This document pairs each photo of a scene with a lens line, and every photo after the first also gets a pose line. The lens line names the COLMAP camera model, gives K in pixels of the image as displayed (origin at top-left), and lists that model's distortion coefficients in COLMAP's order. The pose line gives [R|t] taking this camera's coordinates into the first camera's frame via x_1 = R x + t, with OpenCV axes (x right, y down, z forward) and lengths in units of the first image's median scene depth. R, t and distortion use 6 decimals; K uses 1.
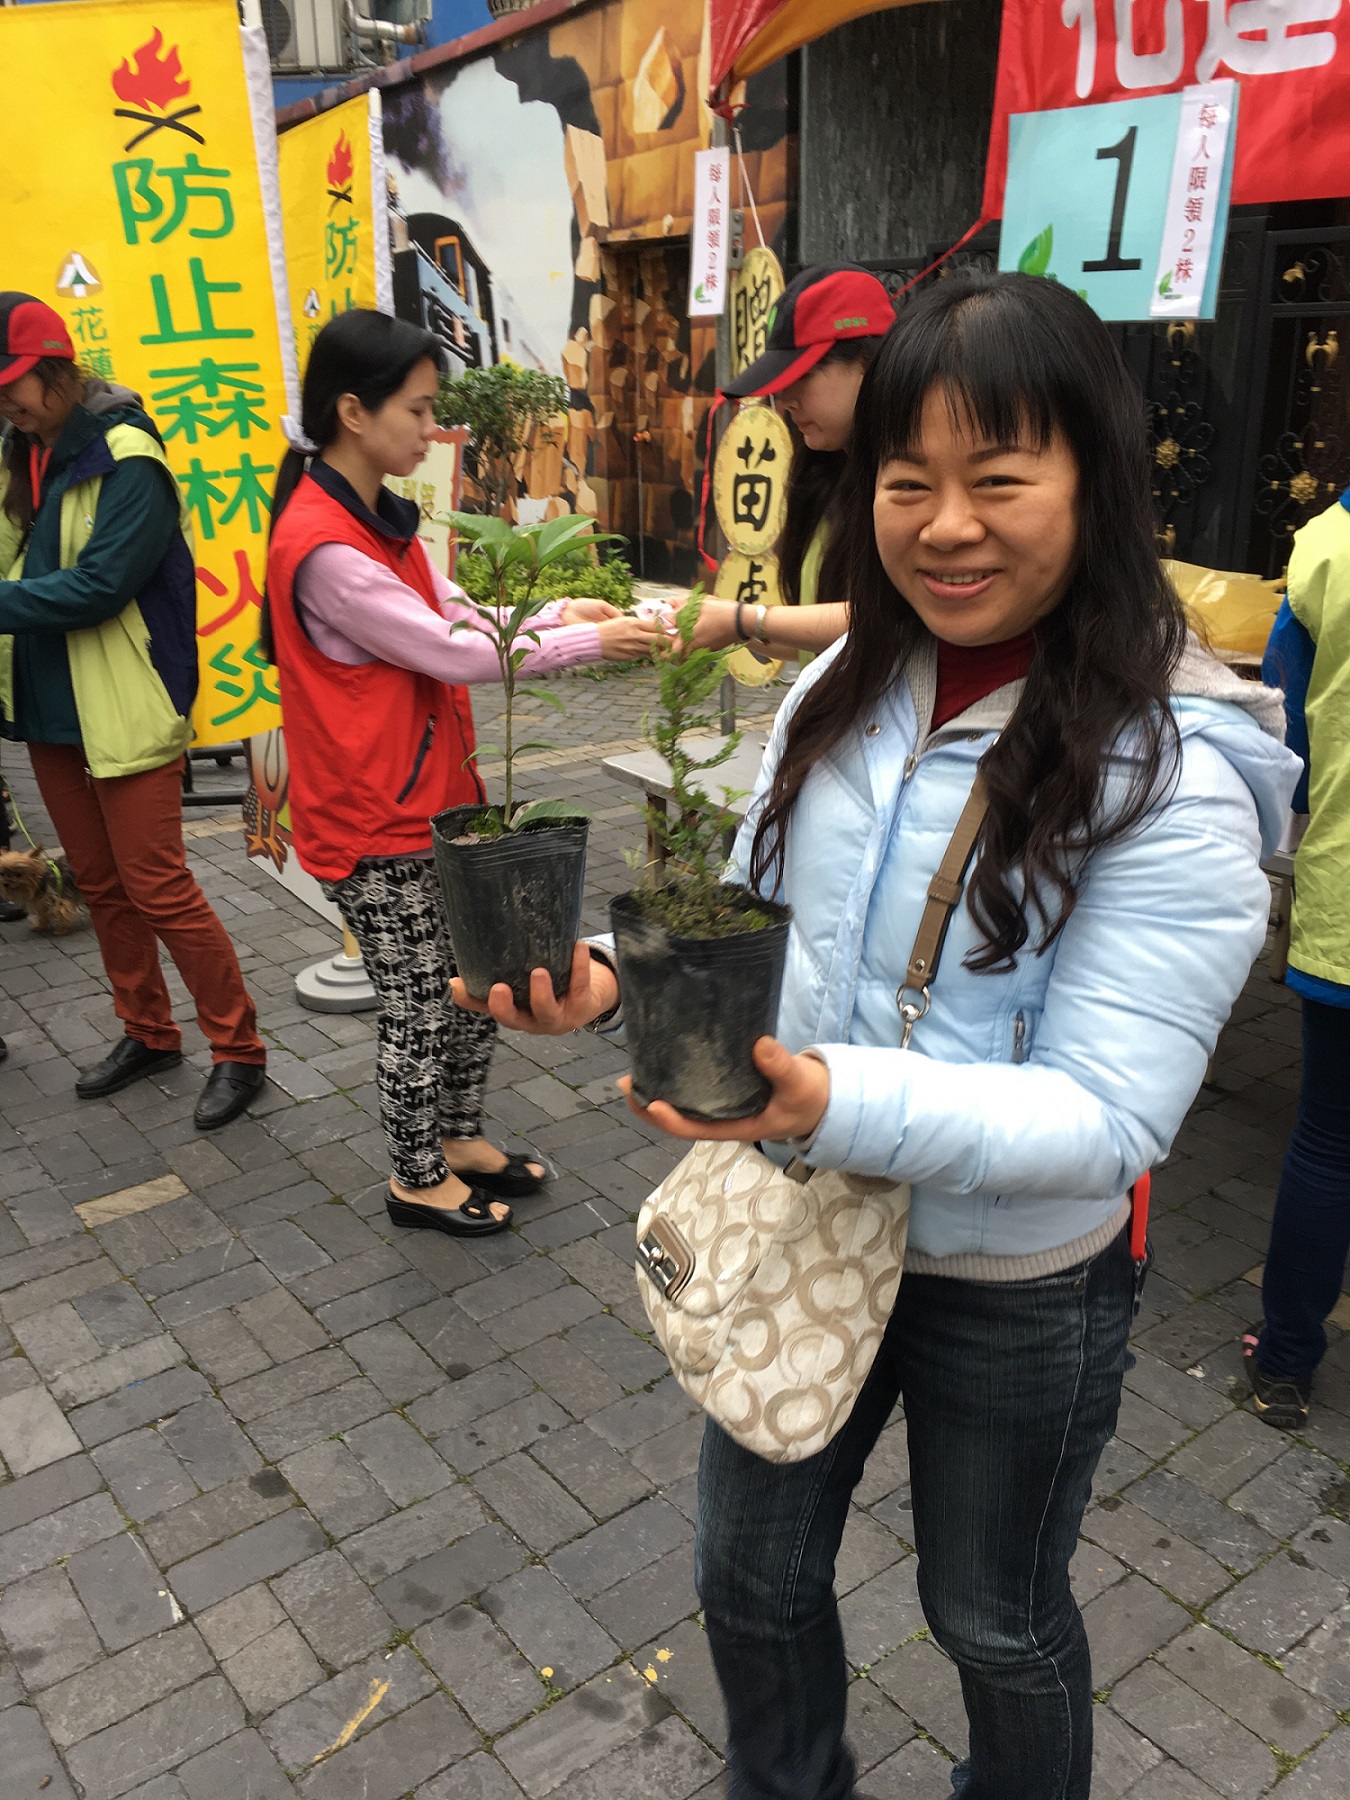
lens RADIAL K [[1604.6, 0, 670.9], [0, 1604.6, 890.1], [0, 0, 1]] dist [0.075167, -0.076212]
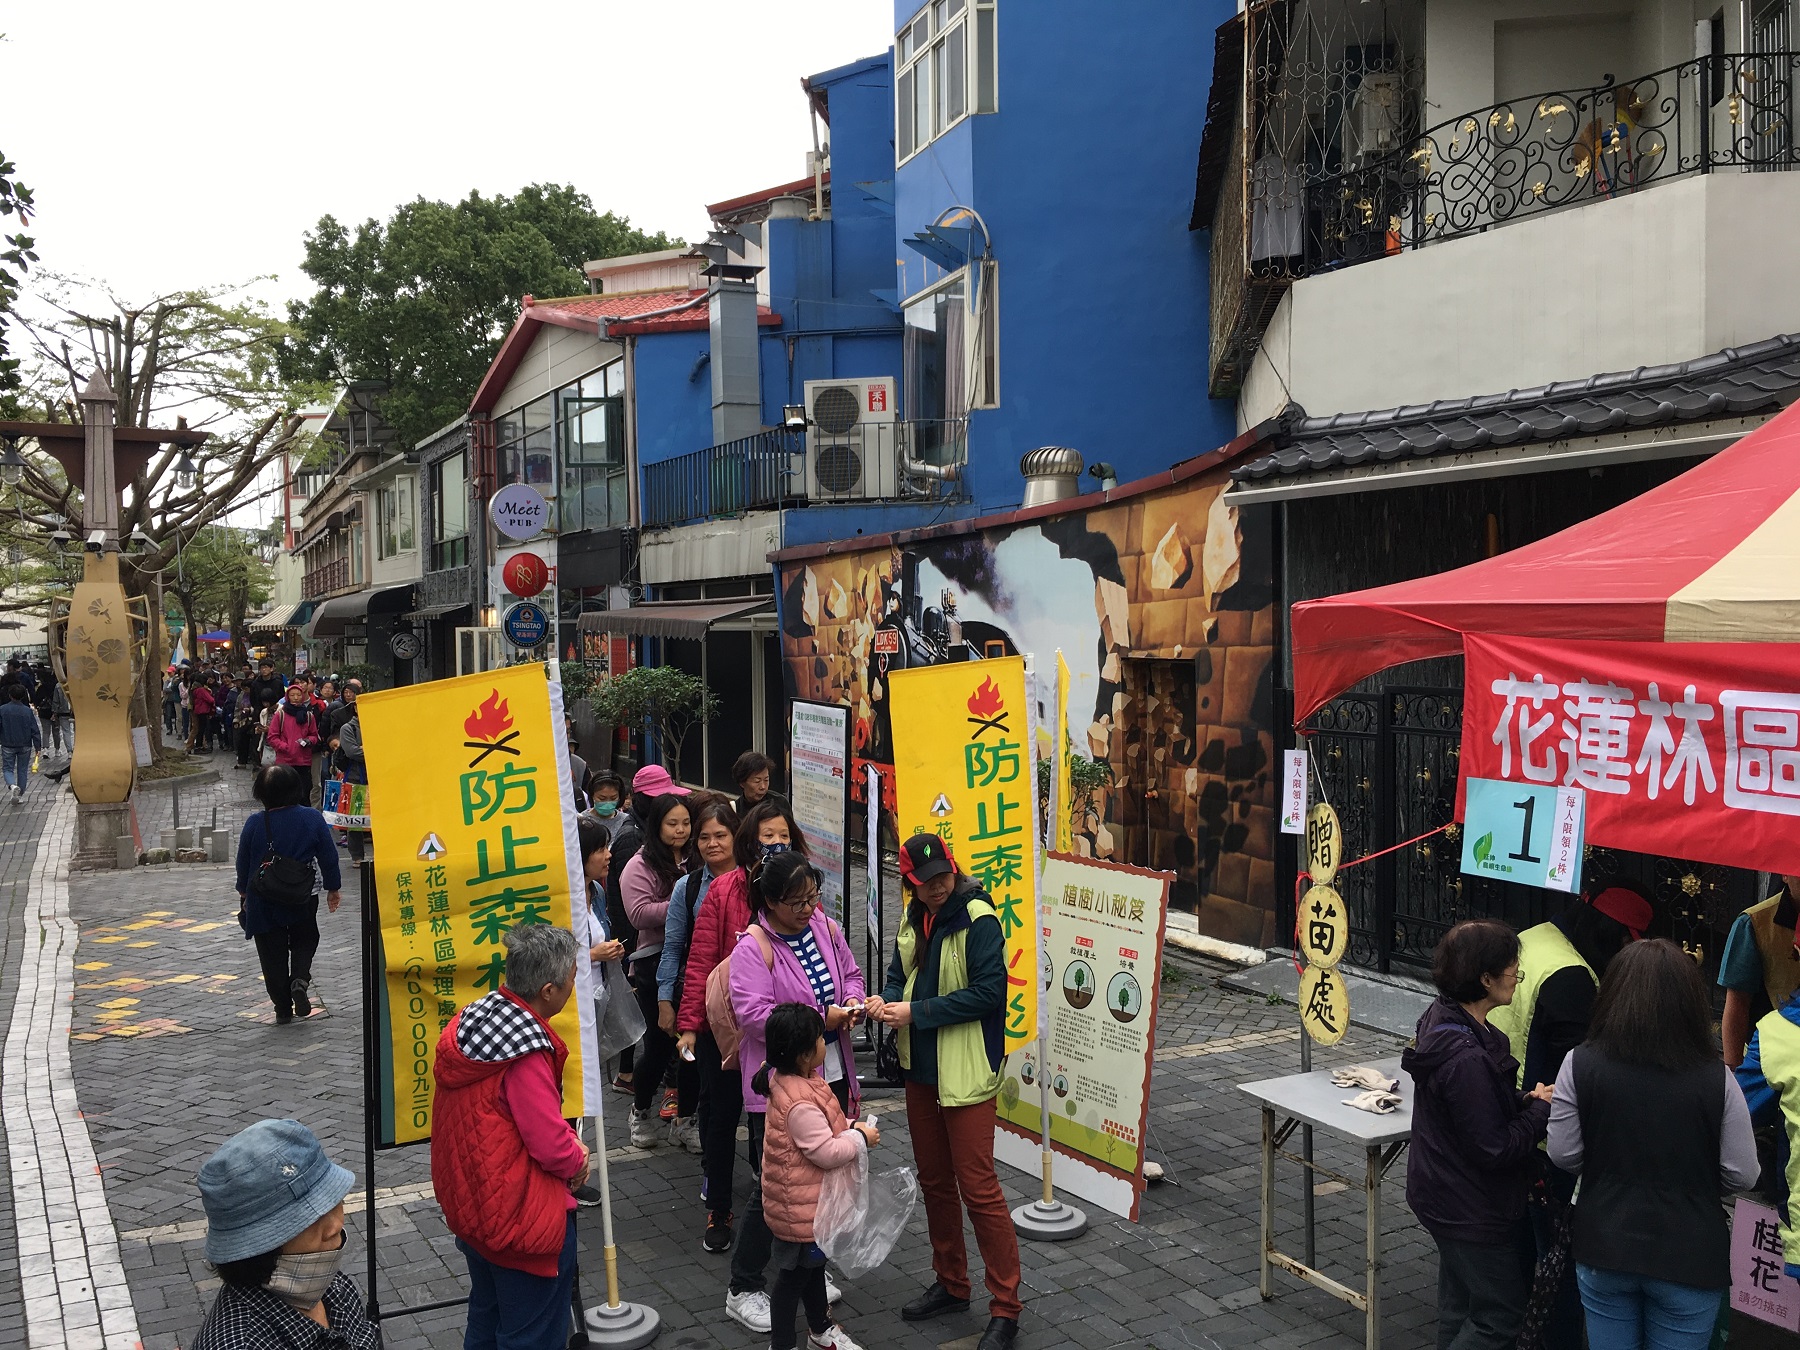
lens RADIAL K [[1604.6, 0, 894.2], [0, 1604.6, 670.2], [0, 0, 1]] dist [0.075167, -0.076212]
pose [[0.992683, 0.006210, -0.120590, -0.073220], [-0.040994, 0.956694, -0.288193, 0.002026], [0.113578, 0.291028, 0.949949, -0.292169]]
